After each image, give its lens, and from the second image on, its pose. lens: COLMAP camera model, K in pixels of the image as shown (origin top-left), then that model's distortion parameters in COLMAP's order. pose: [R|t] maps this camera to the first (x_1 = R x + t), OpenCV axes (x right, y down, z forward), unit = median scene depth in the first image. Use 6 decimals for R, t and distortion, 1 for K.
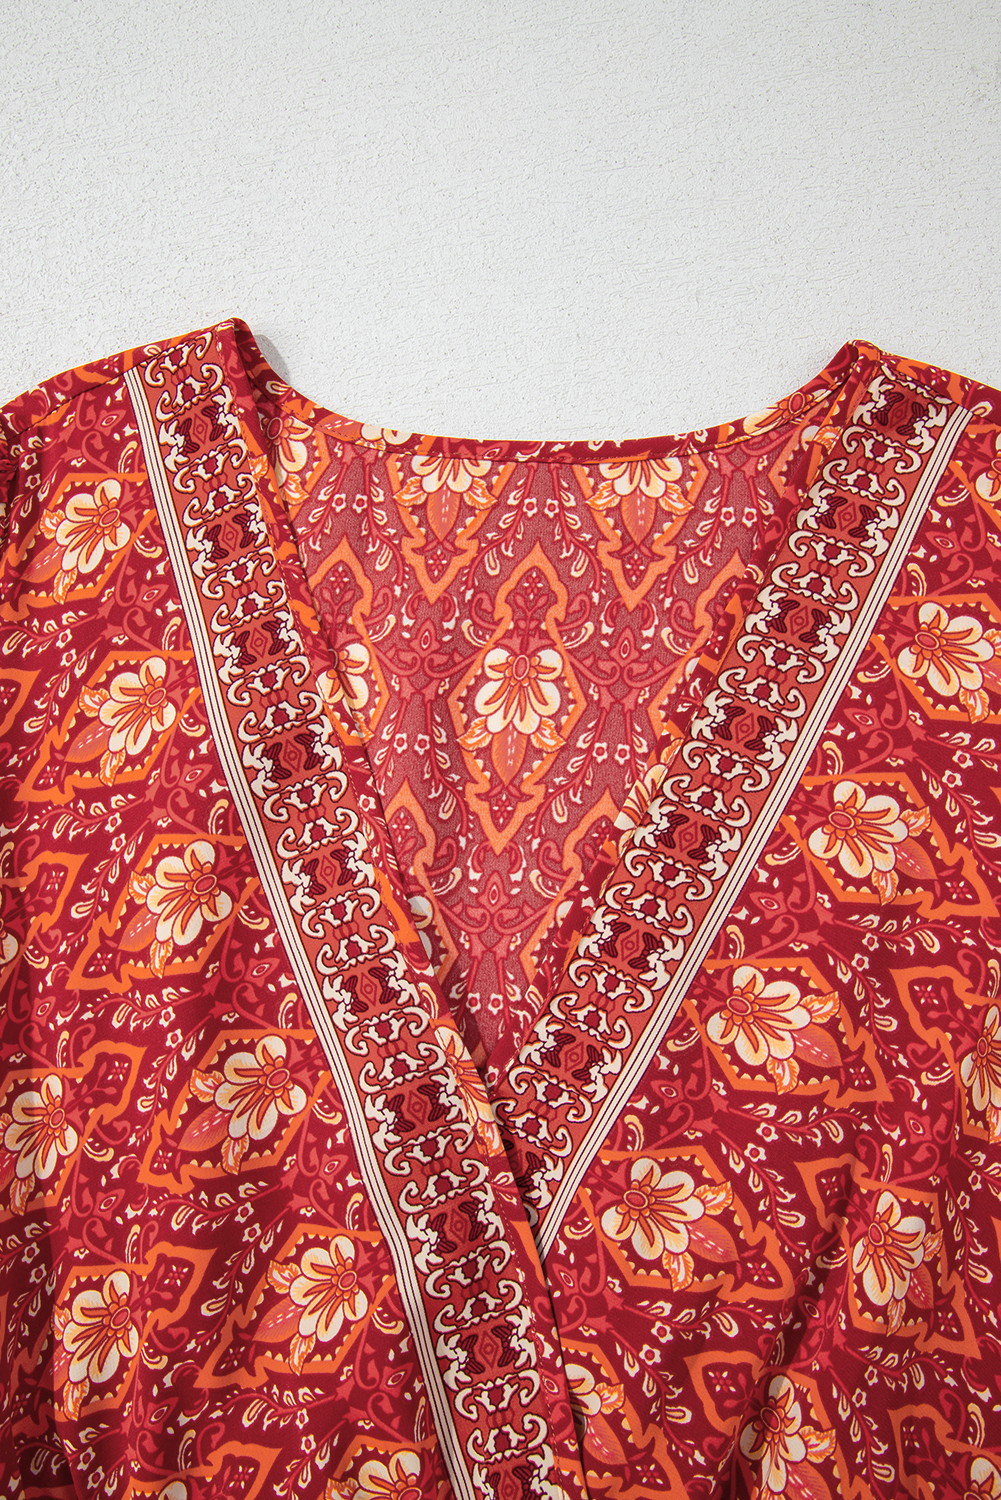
lens RADIAL K [[711.5, 0, 500.5], [0, 711.5, 750.0], [0, 0, 1]] dist [0.055963, -0.060216]
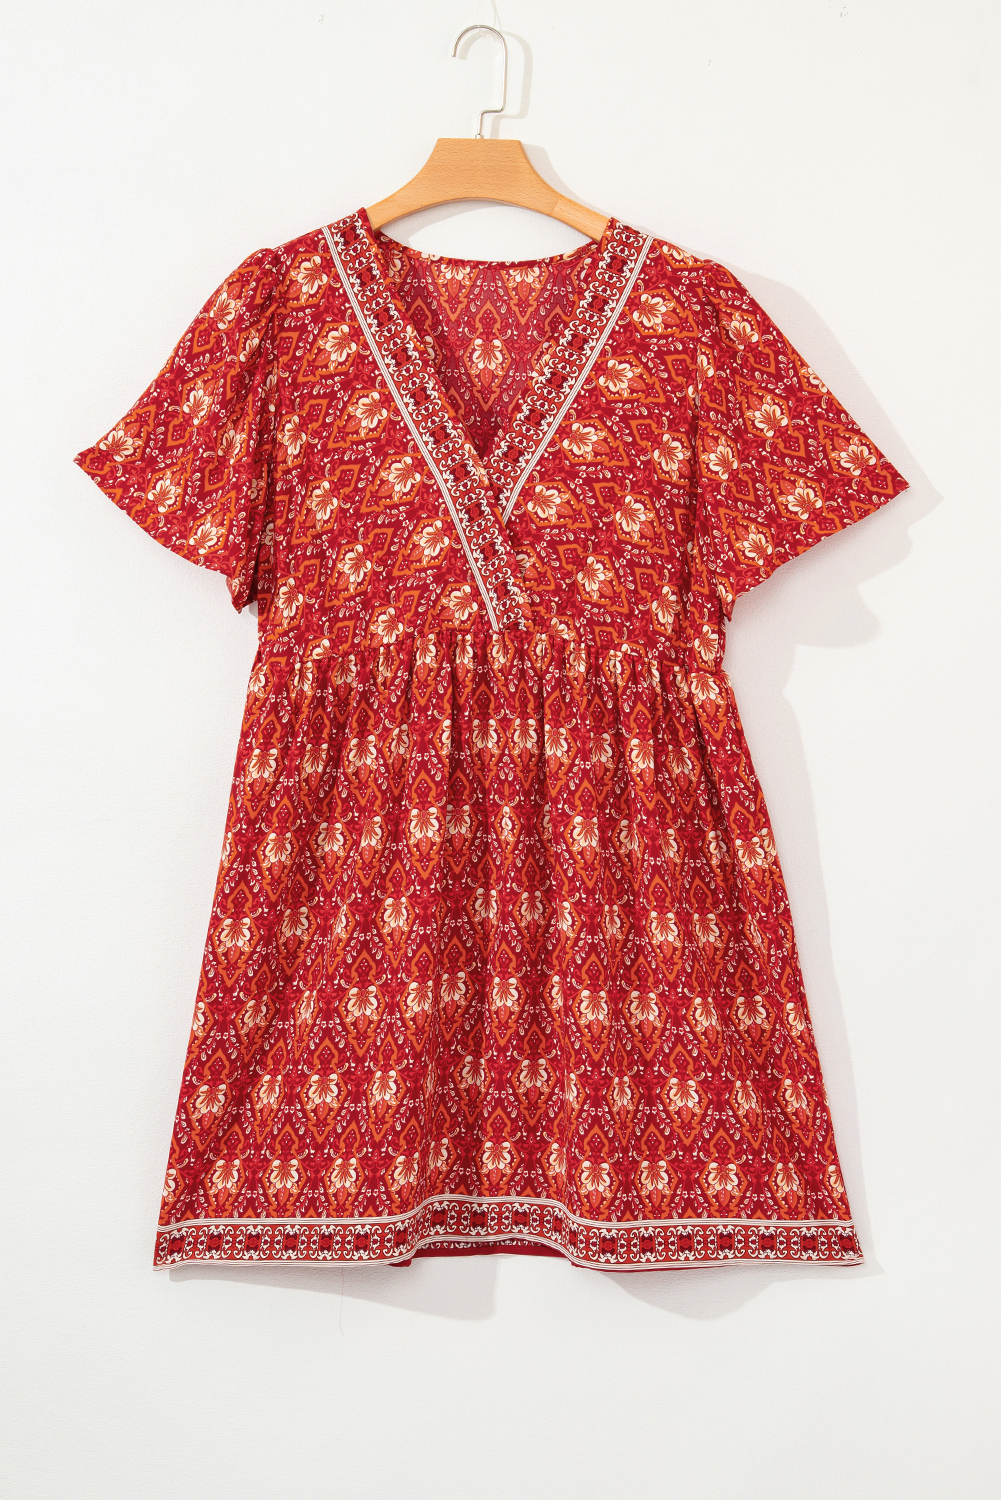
lens RADIAL K [[2375.1, 0, 500.5], [0, 2375.1, 750.0], [0, 0, 1]] dist [-0.003770, 0.003781]
pose [[0.998365, -0.029928, -0.048697, 0.458854], [0.053666, 0.784037, 0.618389, -4.289200], [0.019673, -0.619992, 0.784362, -6.794793]]
